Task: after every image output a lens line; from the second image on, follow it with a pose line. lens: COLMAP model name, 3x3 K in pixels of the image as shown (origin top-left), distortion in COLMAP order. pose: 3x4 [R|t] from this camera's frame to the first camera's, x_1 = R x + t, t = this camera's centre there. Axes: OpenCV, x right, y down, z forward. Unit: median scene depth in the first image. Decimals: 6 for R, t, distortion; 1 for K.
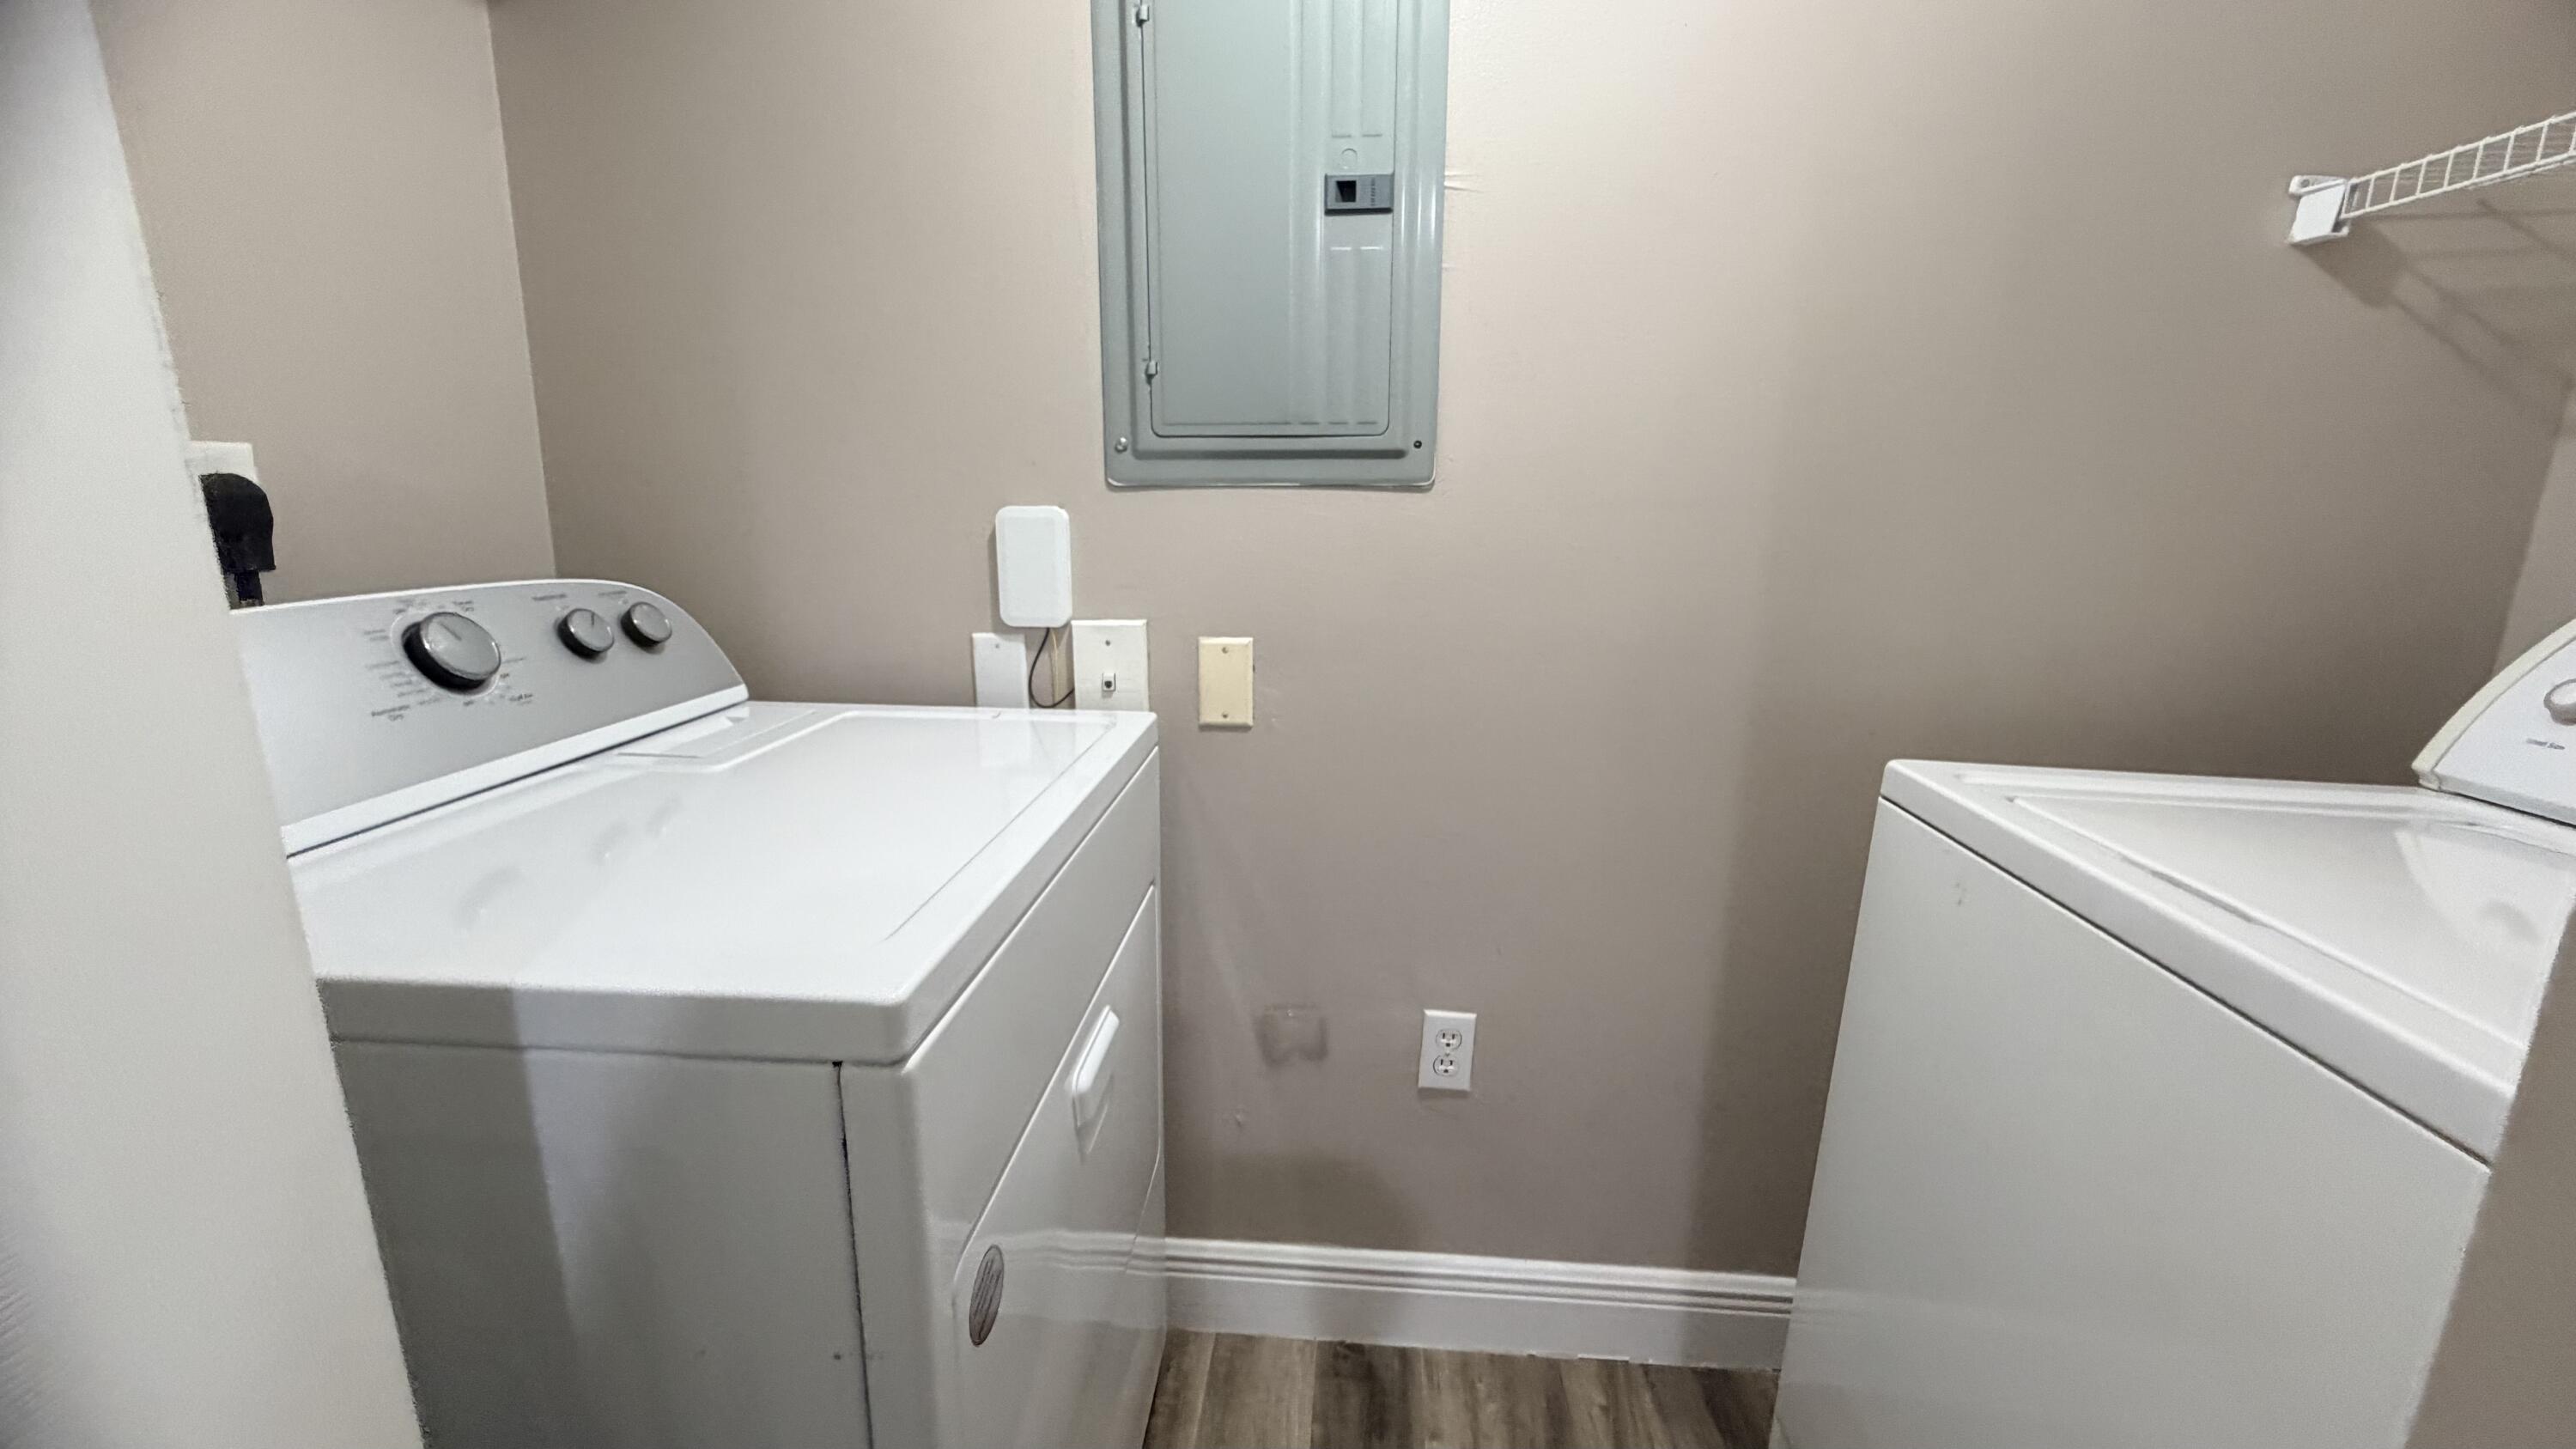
lens RADIAL K [[1023.3, 0, 1270.0], [0, 1023.3, 726.2], [0, 0, 1]] dist [-0.000707, -0.000203]
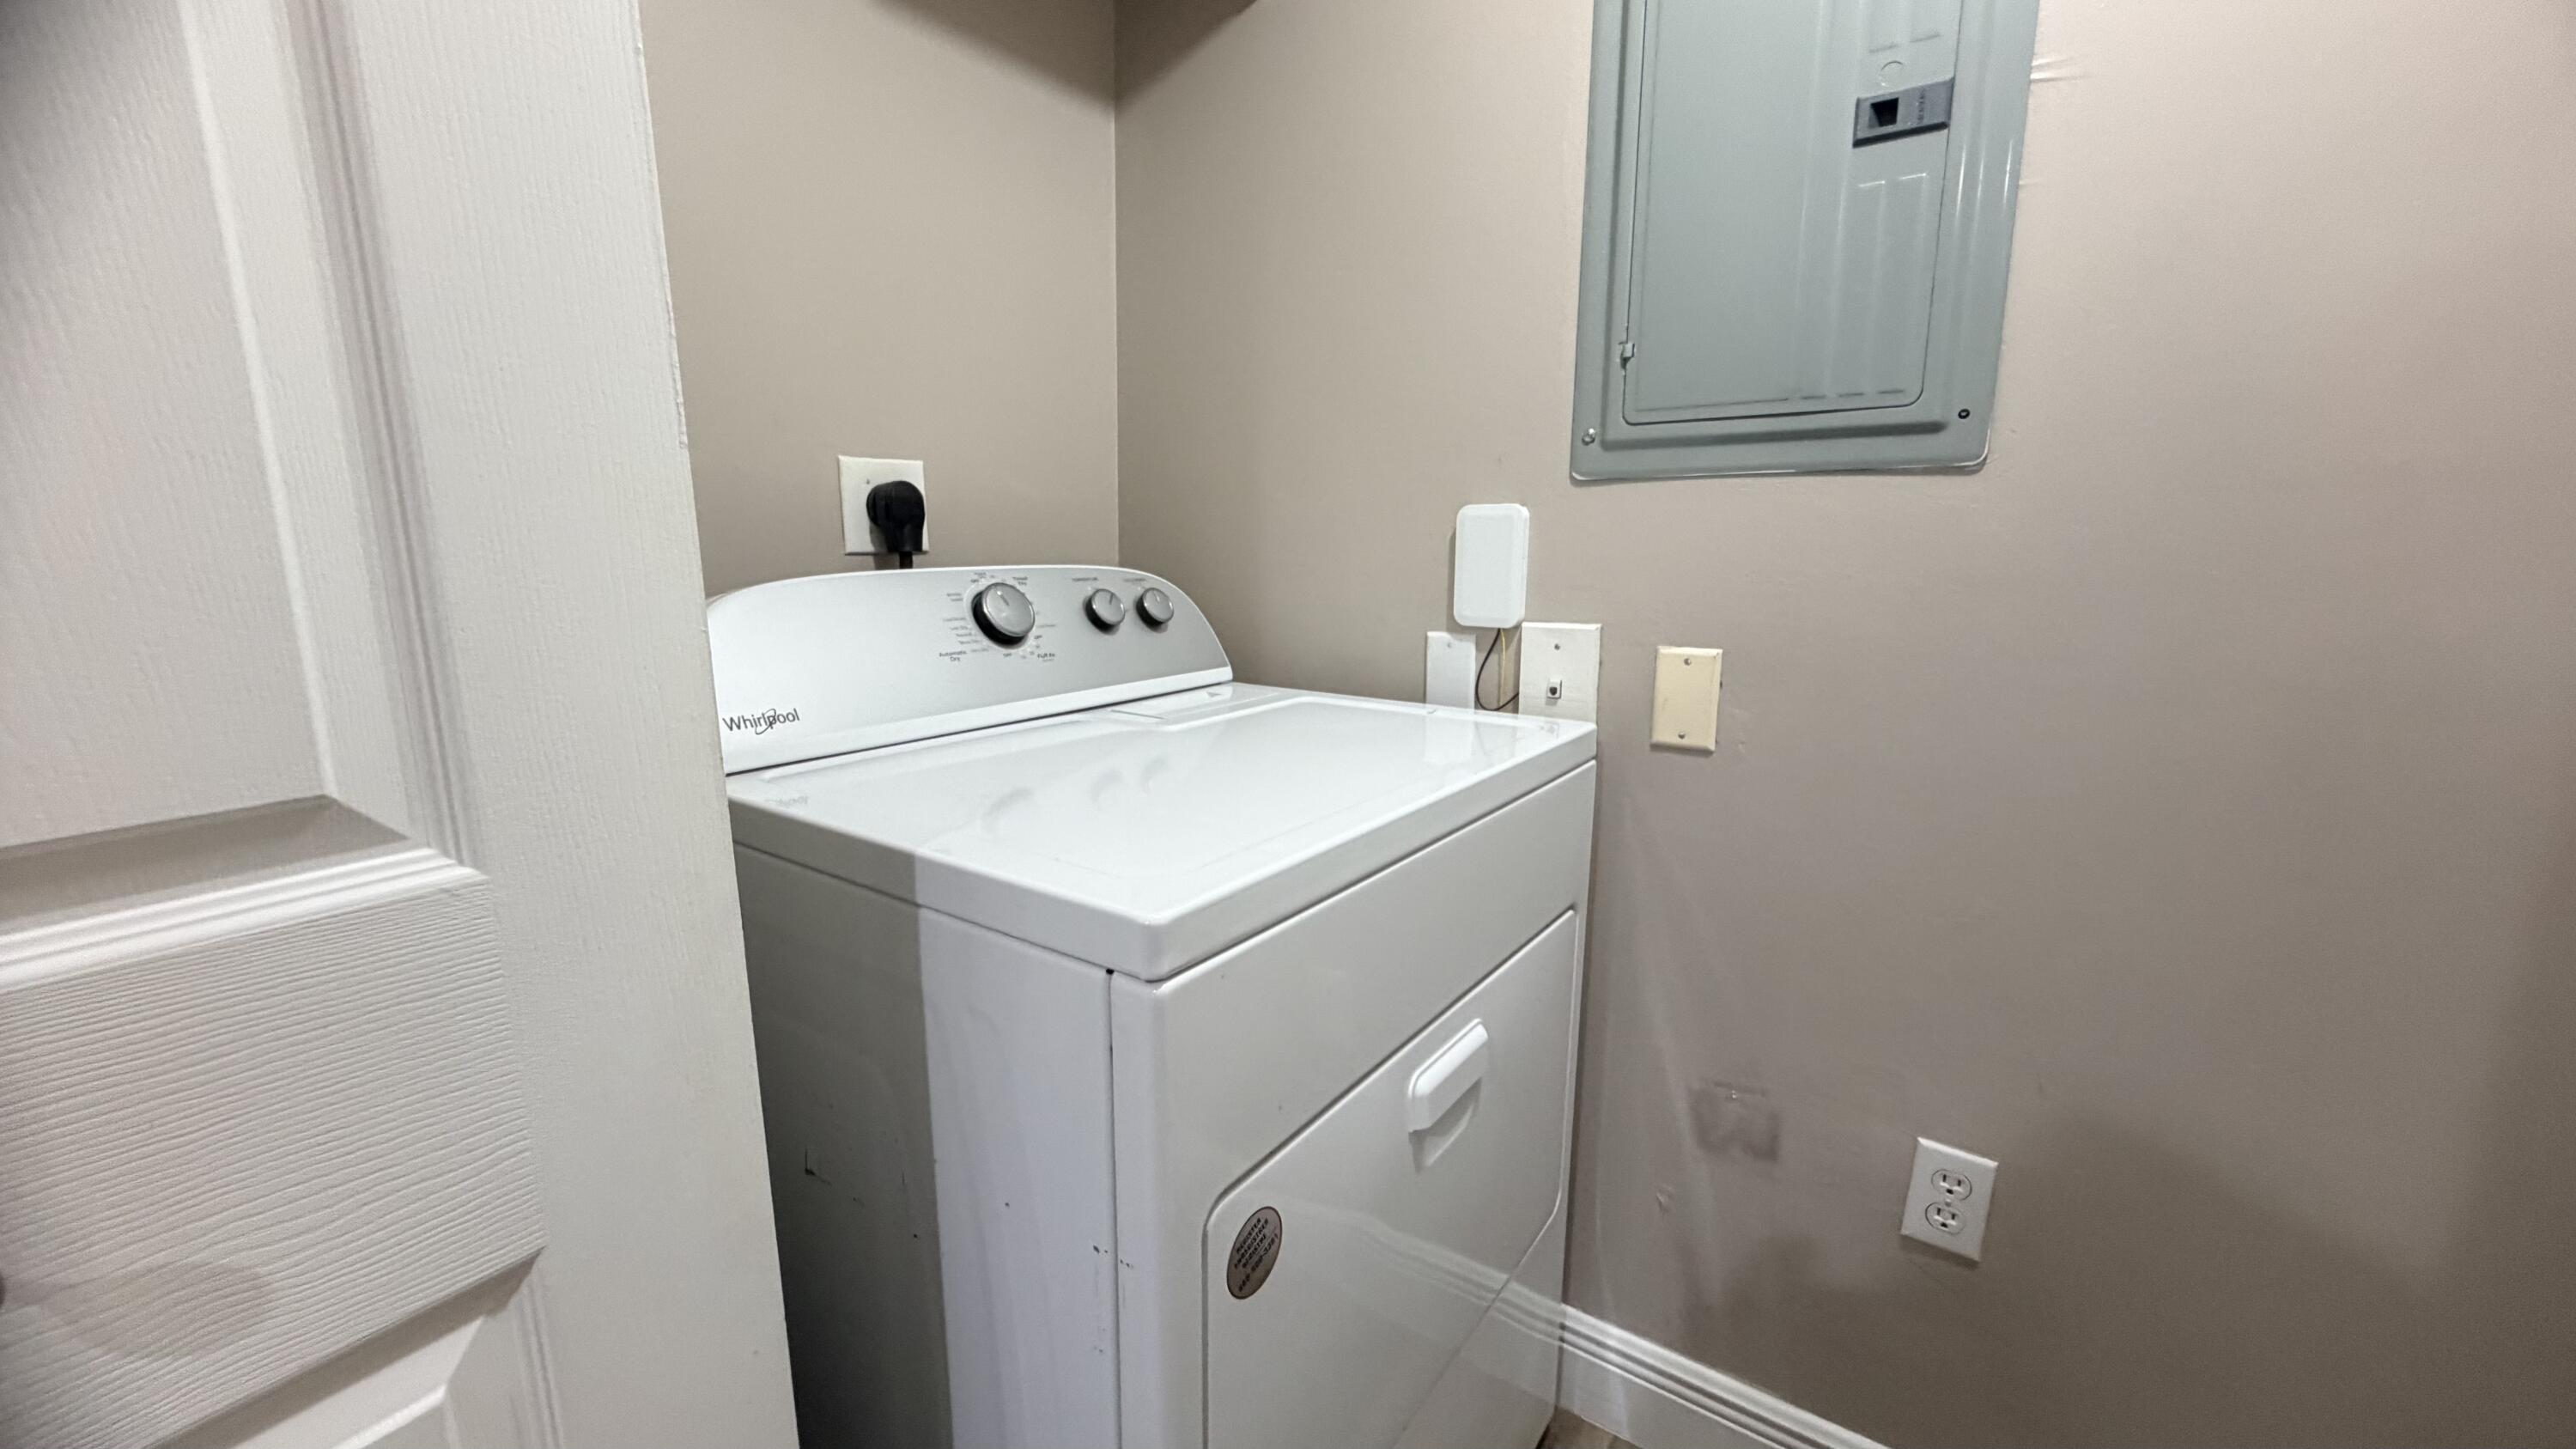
lens RADIAL K [[1023.3, 0, 1280.8], [0, 1023.3, 727.2], [0, 0, 1]] dist [-0.000707, -0.000203]
pose [[0.852429, 0.090347, -0.514979, 0.123104], [-0.109879, 0.993917, -0.007508, 0.028921], [0.511167, 0.062986, 0.857170, 0.069524]]
